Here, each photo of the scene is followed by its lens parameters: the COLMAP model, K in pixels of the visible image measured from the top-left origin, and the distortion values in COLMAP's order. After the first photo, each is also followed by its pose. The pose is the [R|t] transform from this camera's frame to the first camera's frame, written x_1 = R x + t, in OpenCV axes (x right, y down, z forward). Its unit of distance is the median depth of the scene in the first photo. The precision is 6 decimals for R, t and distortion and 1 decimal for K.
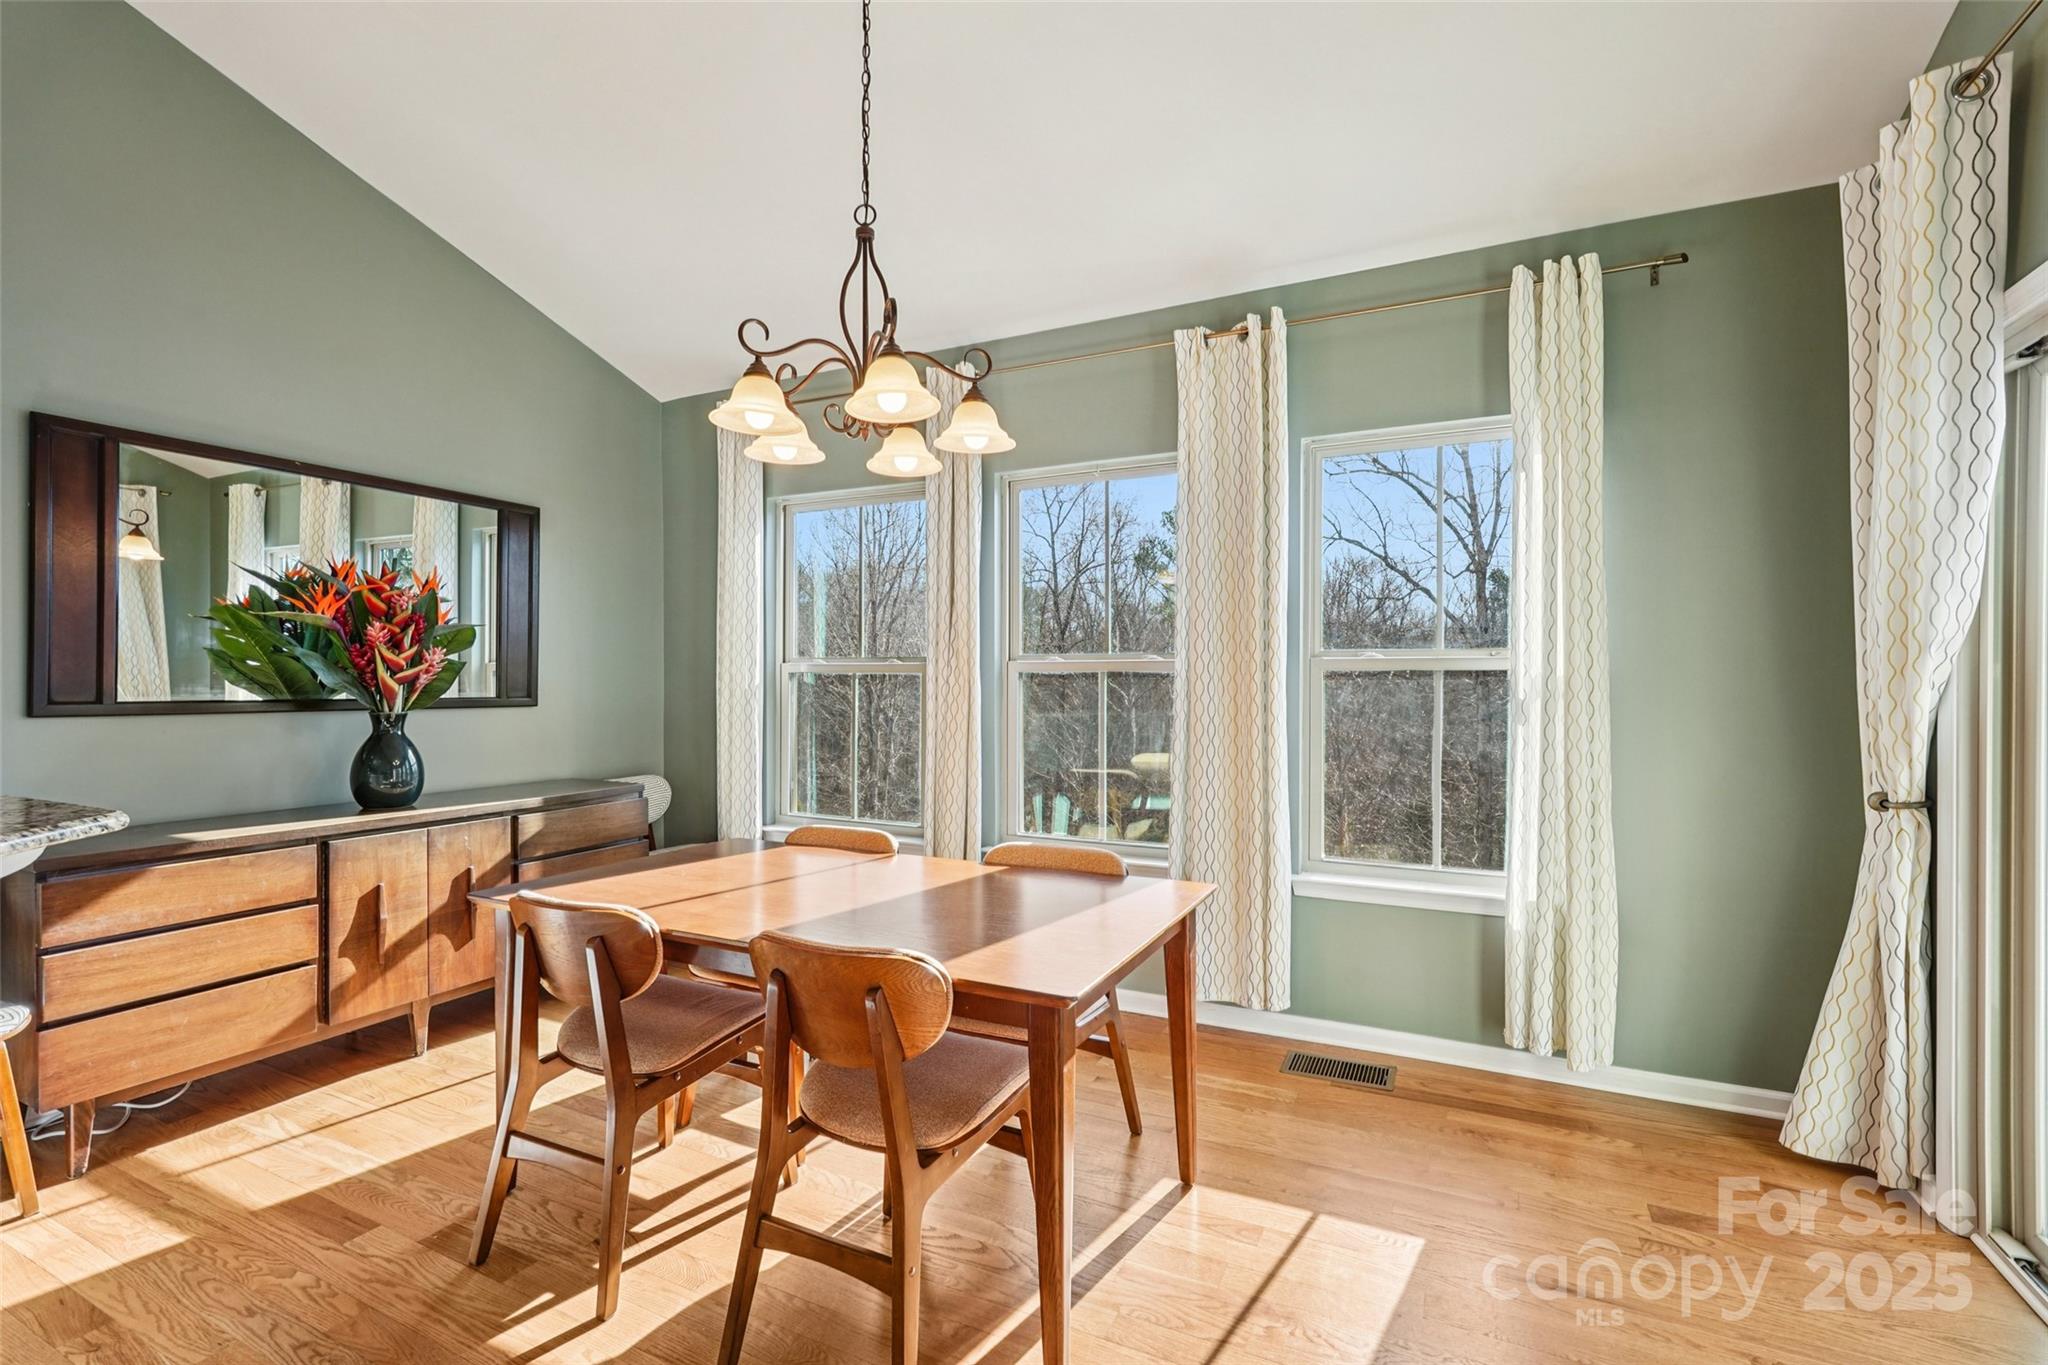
lens RADIAL K [[913.5, 0, 1029.0], [0, 913.5, 689.1], [0, 0, 1]] dist [-0.010077, 0.005940]
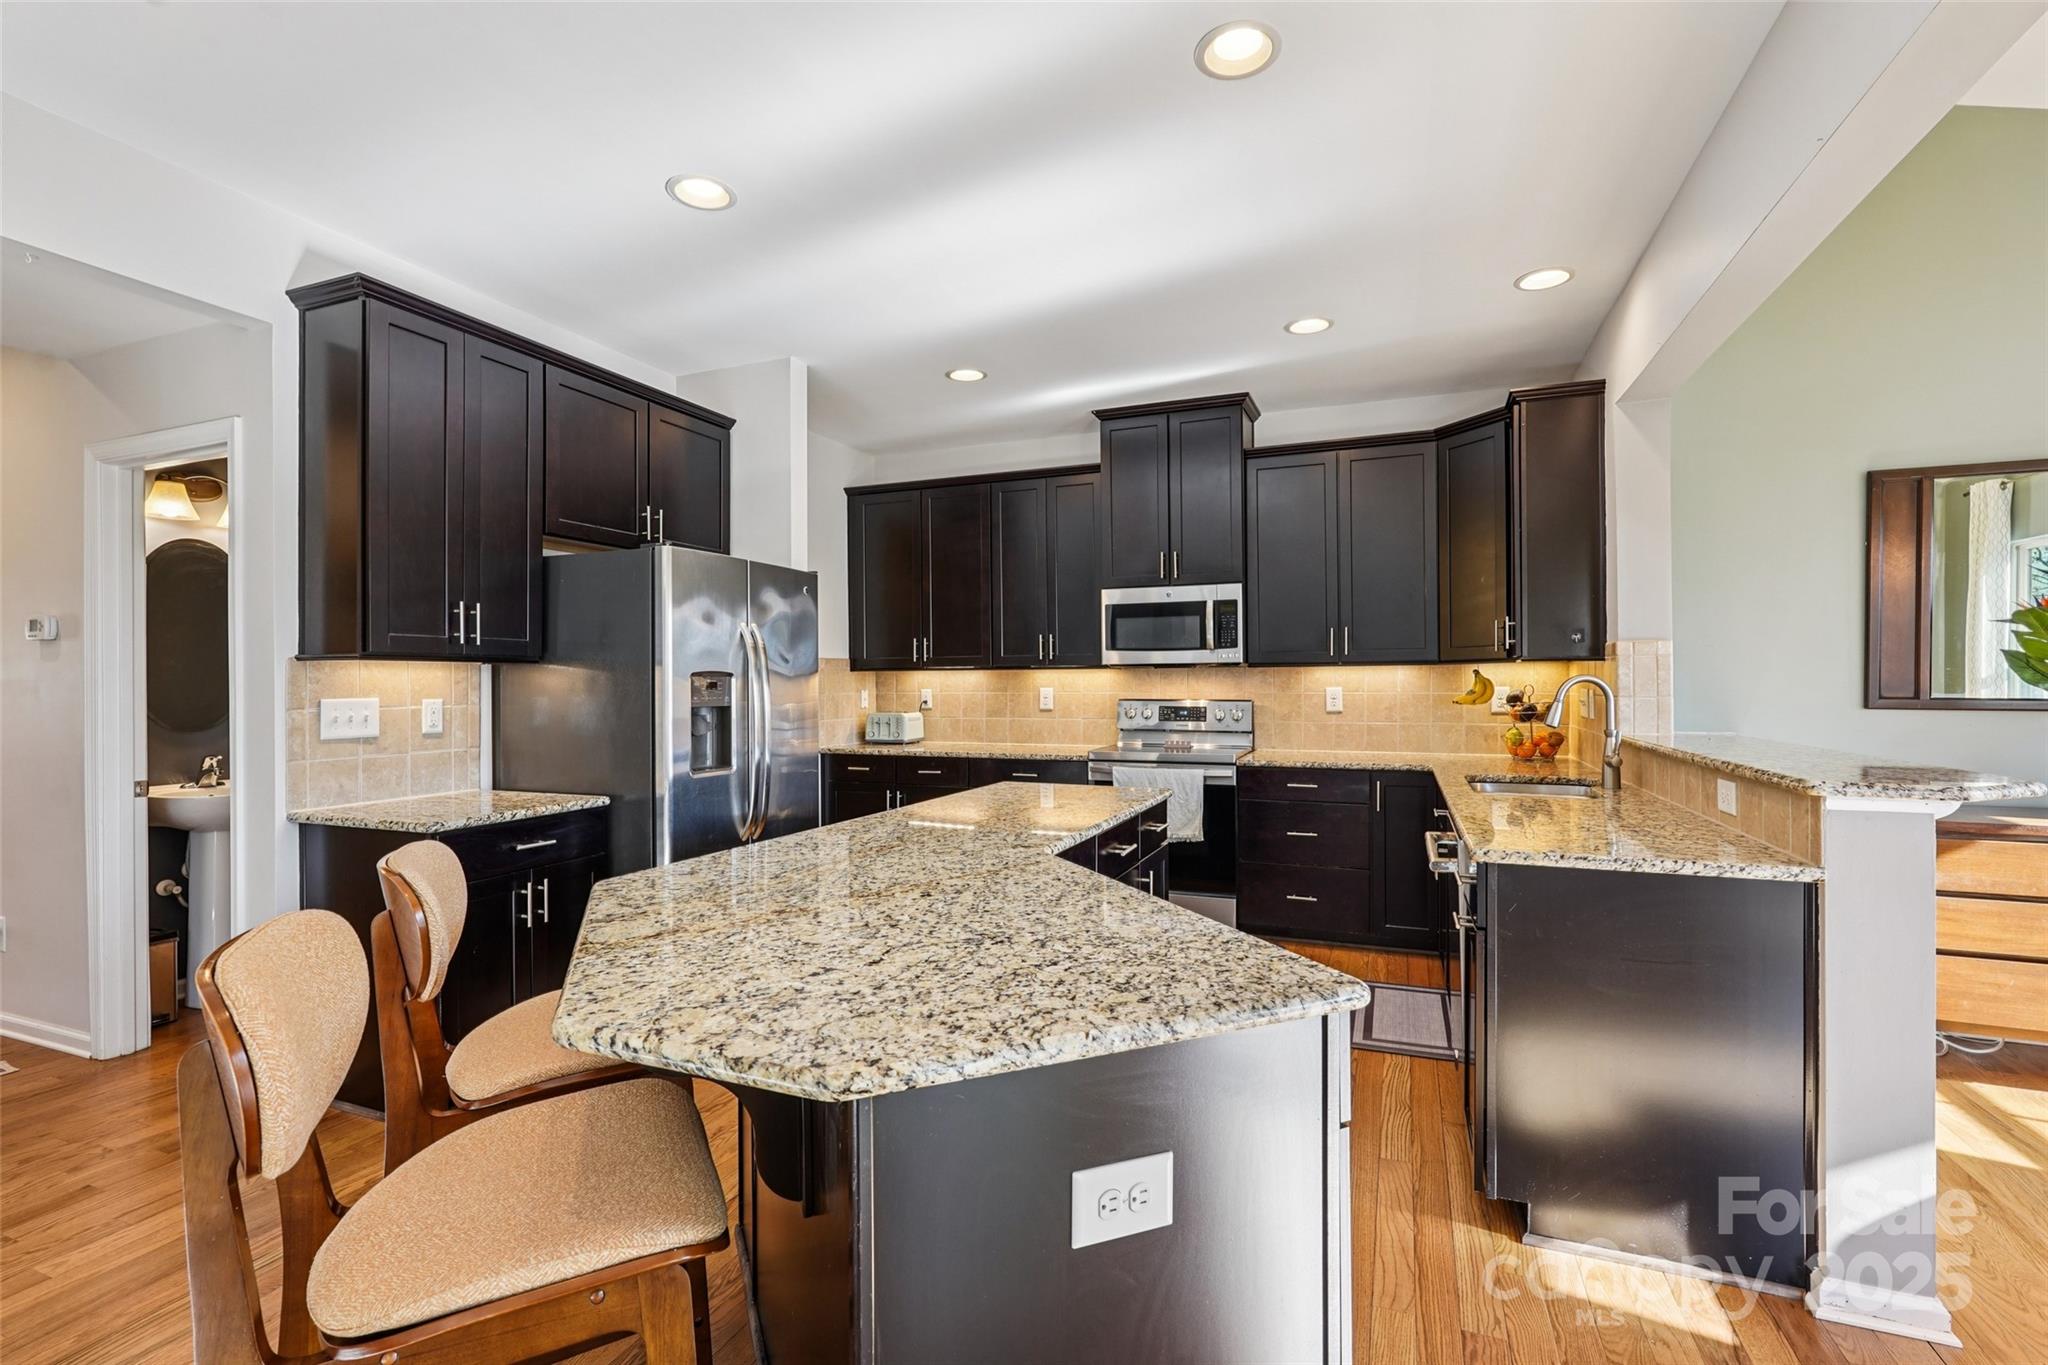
lens RADIAL K [[913.5, 0, 1024.3], [0, 913.5, 682.7], [0, 0, 1]] dist [-0.010077, 0.005940]
pose [[0.077872, 0.001805, -0.996962, 0.085781], [-0.008632, 0.999962, 0.001136, 0.002357], [0.996926, 0.008517, 0.077885, -0.263352]]
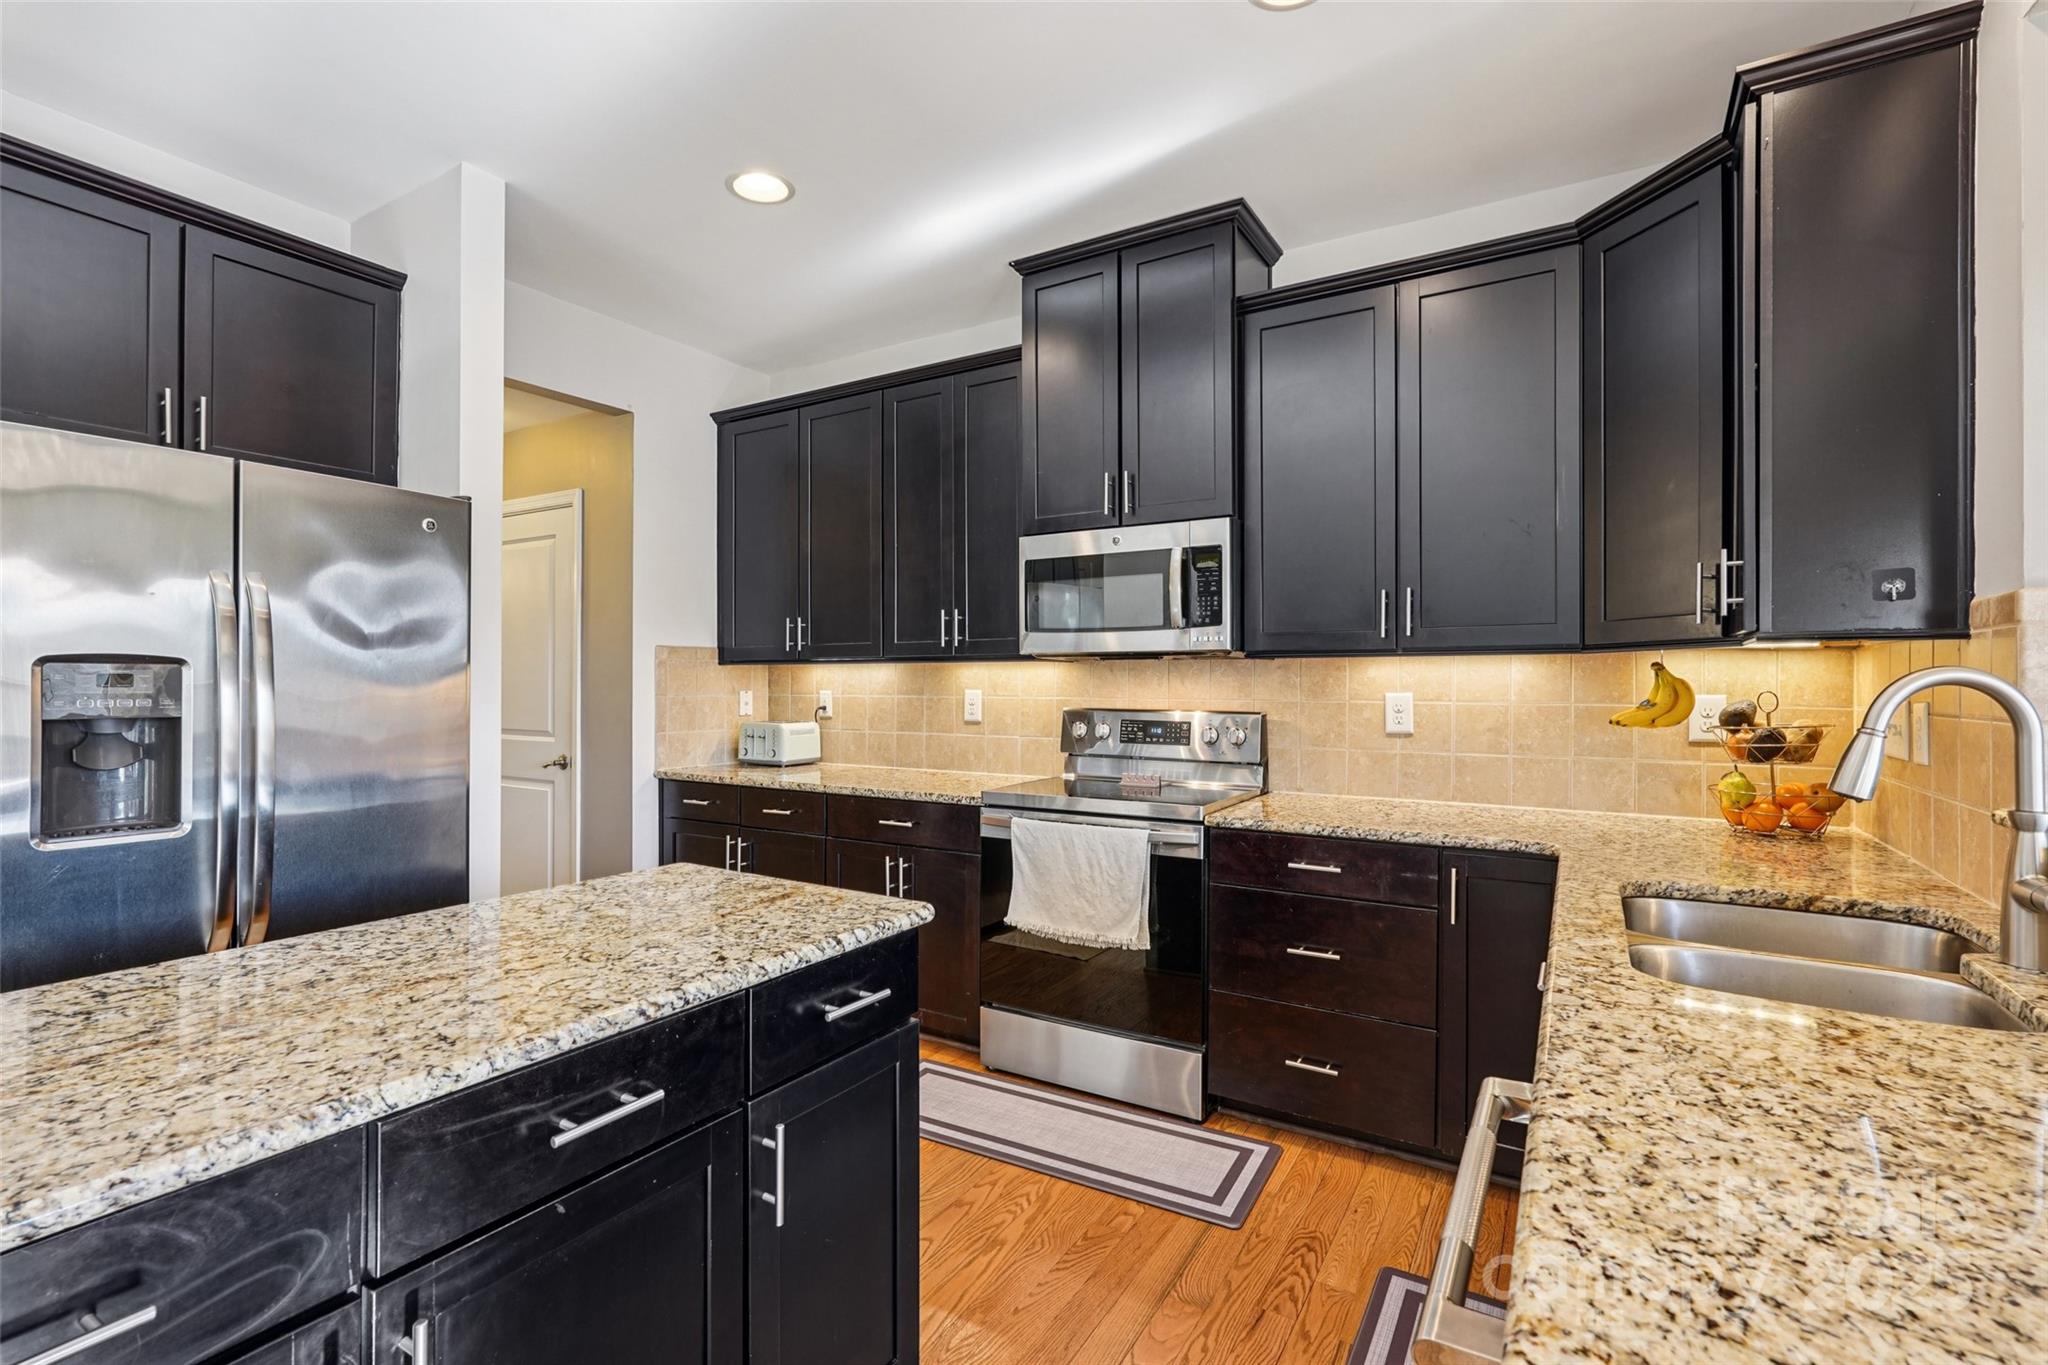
lens RADIAL K [[913.5, 0, 1017.2], [0, 913.5, 684.7], [0, 0, 1]] dist [-0.010077, 0.005940]
pose [[-0.088960, 0.001776, -0.996034, -0.523189], [-0.015780, 0.999870, 0.003192, 0.002255], [0.995910, 0.016002, -0.088920, 0.117259]]
